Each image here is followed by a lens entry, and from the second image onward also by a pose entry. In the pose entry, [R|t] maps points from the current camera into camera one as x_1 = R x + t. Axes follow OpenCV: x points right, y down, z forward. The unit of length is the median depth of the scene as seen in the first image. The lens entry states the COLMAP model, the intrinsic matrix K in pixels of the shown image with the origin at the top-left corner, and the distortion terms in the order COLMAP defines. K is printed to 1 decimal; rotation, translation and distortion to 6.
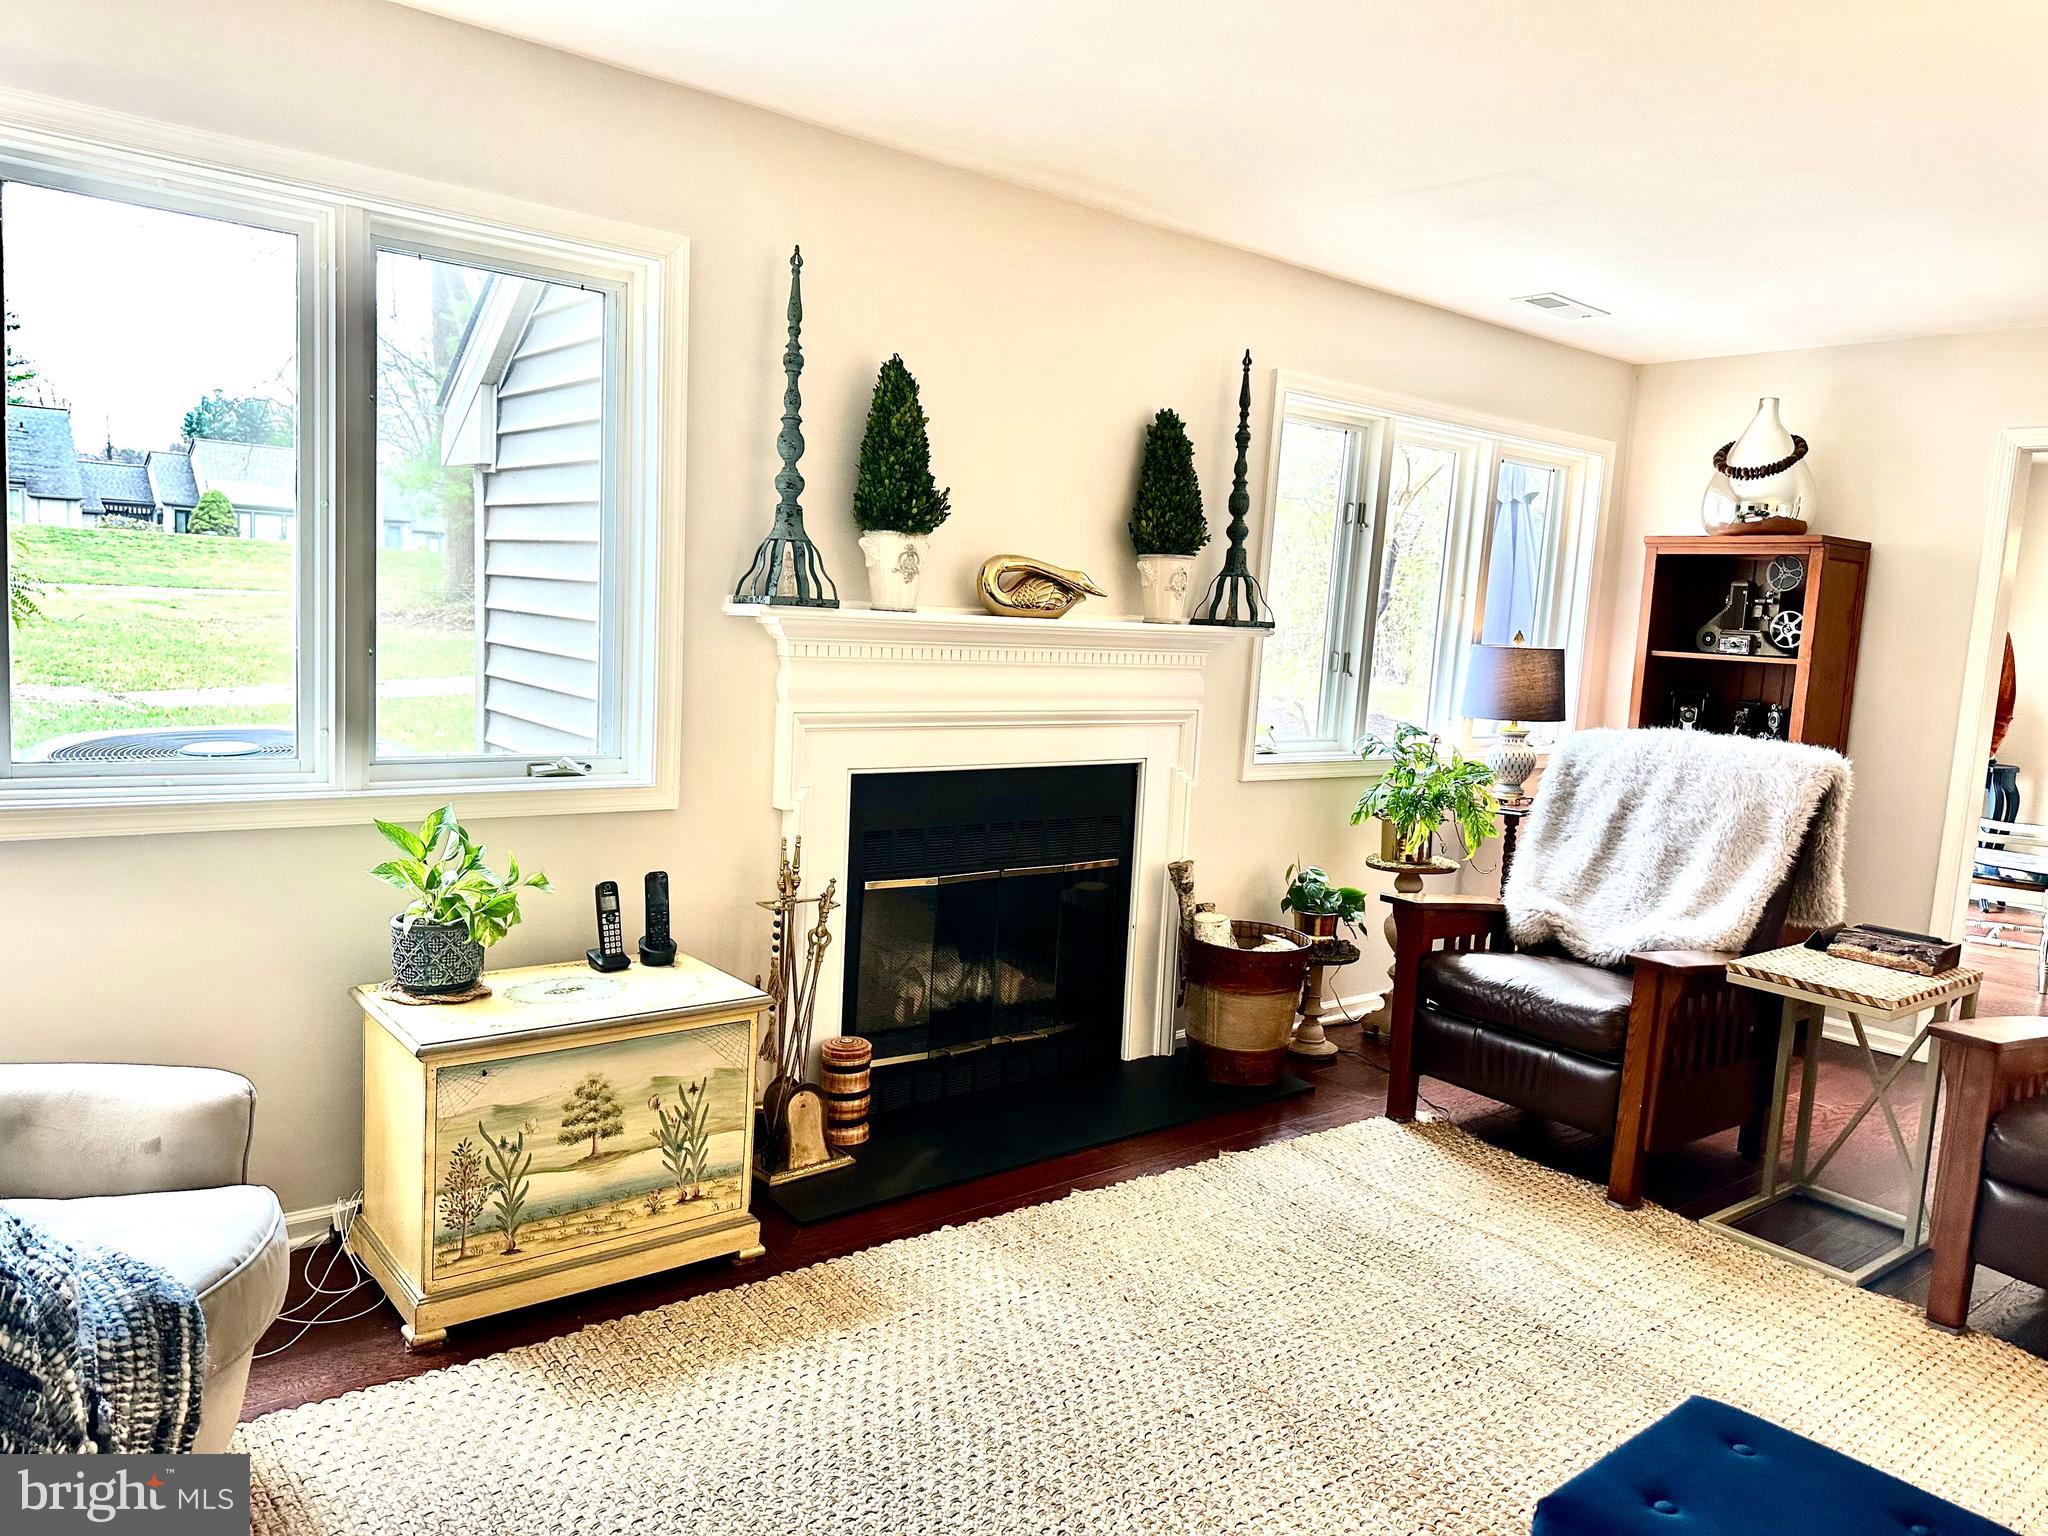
lens RADIAL K [[1438.6, 0, 1077.4], [0, 1438.6, 768.8], [0, 0, 1]] dist [0.137885, -0.233521]
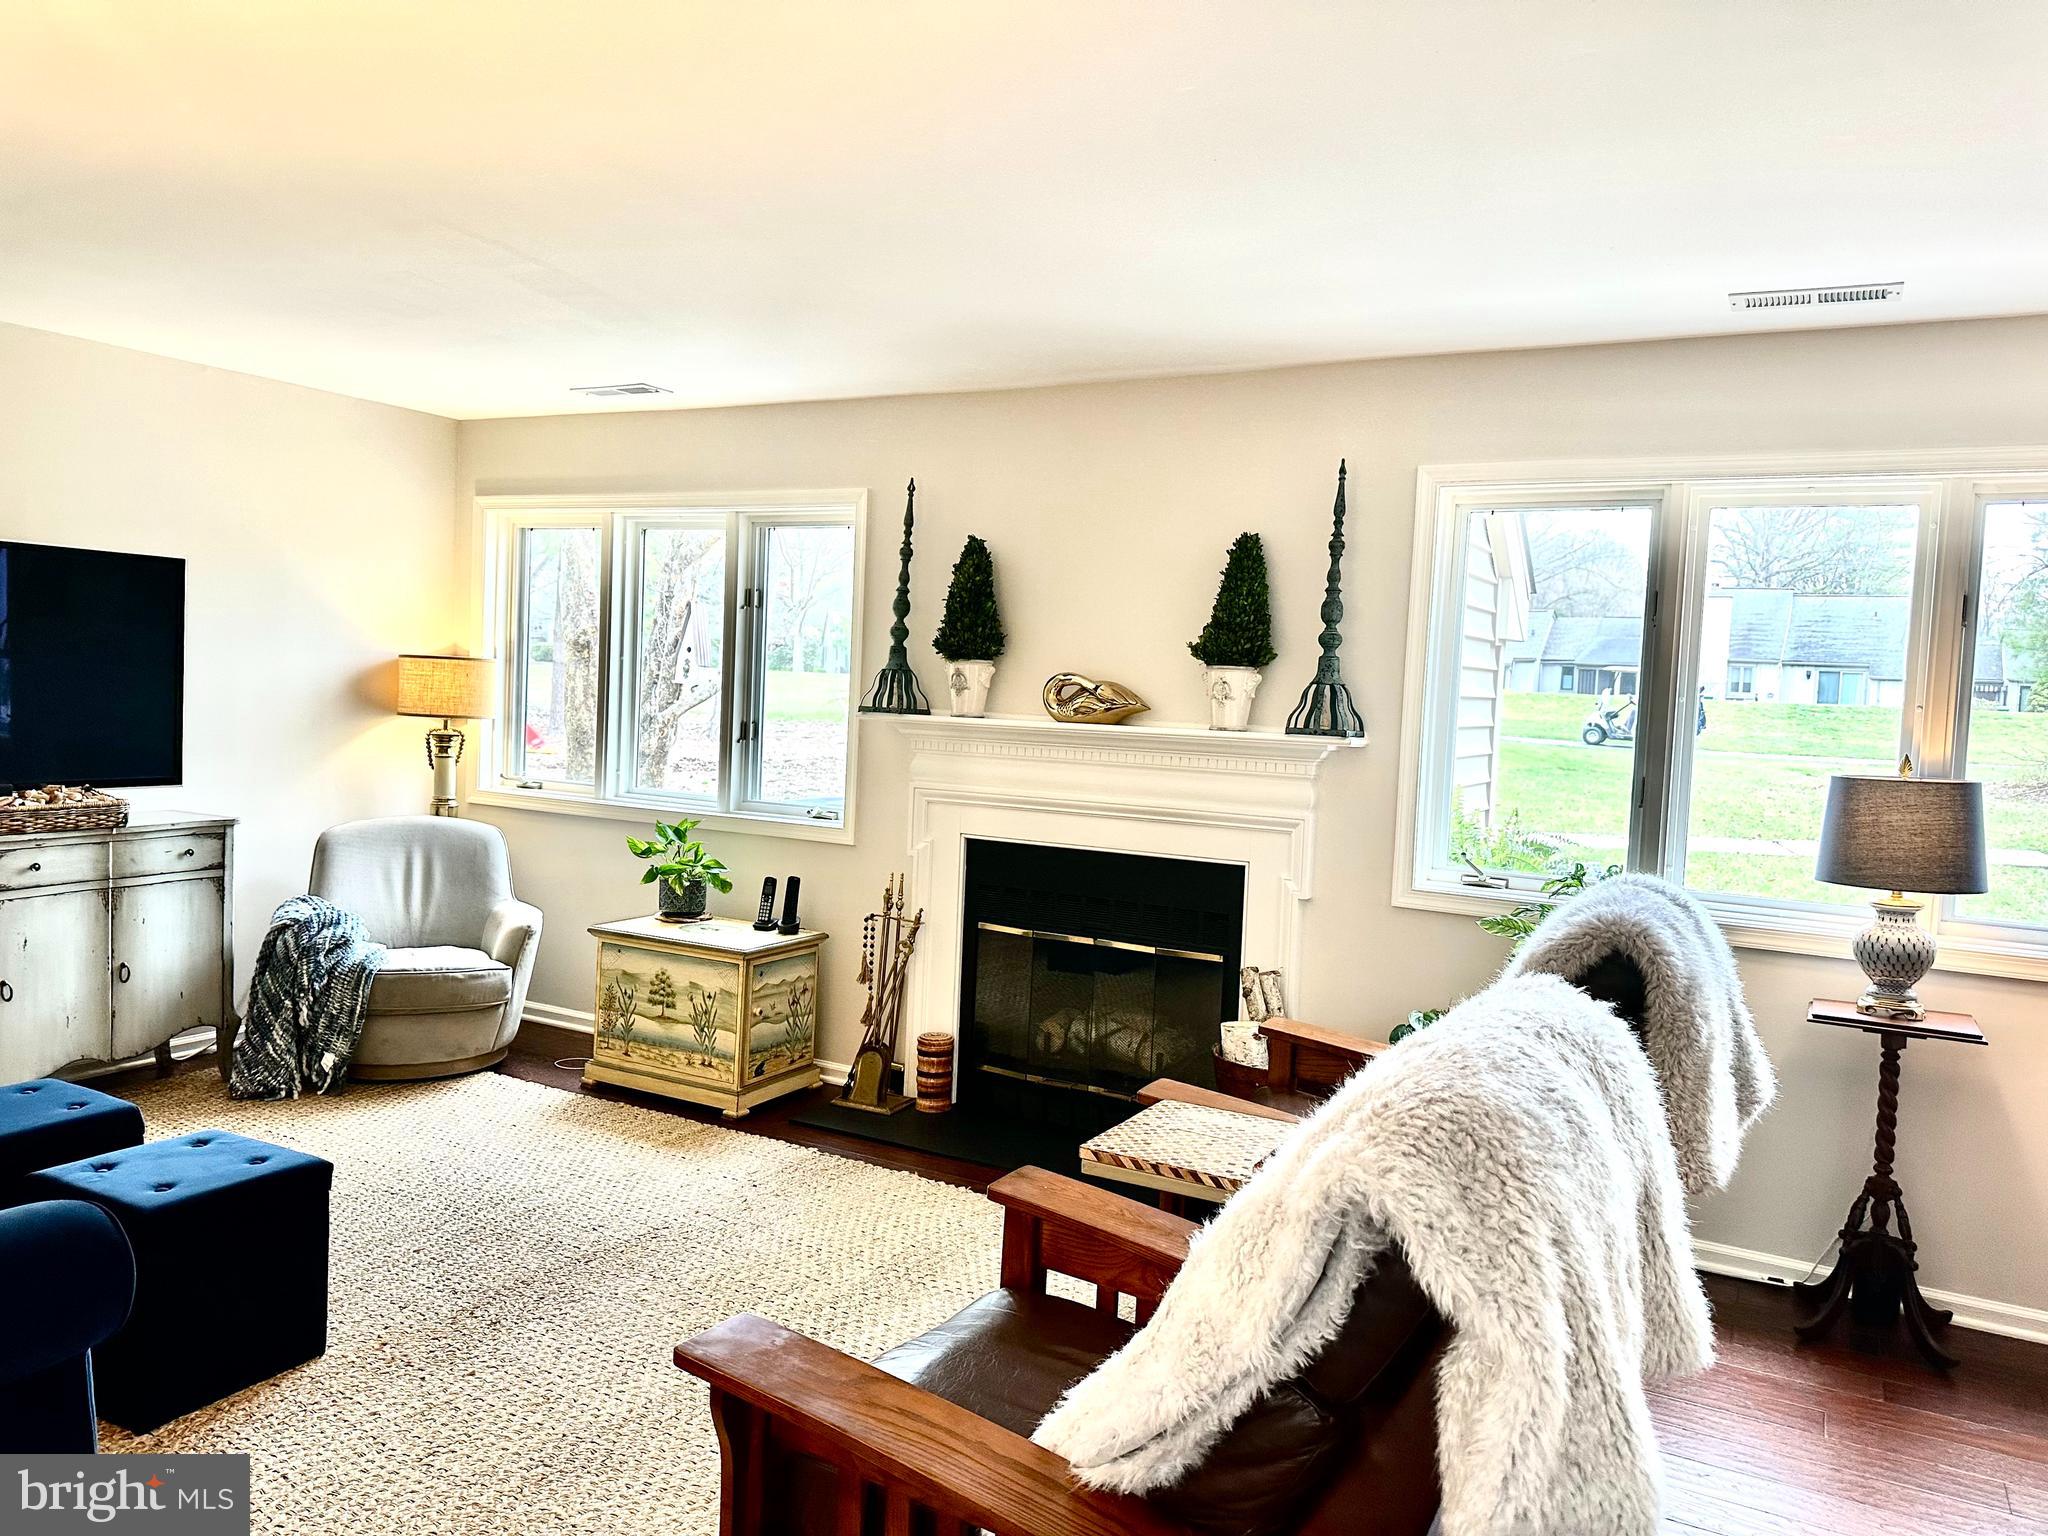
lens RADIAL K [[1438.6, 0, 1077.4], [0, 1438.6, 768.8], [0, 0, 1]] dist [0.137885, -0.233521]
pose [[0.376604, -0.000795, -0.926374, 1.221923], [-0.130547, 0.989975, -0.053922, -0.002027], [0.917130, 0.141243, 0.372724, 0.624156]]
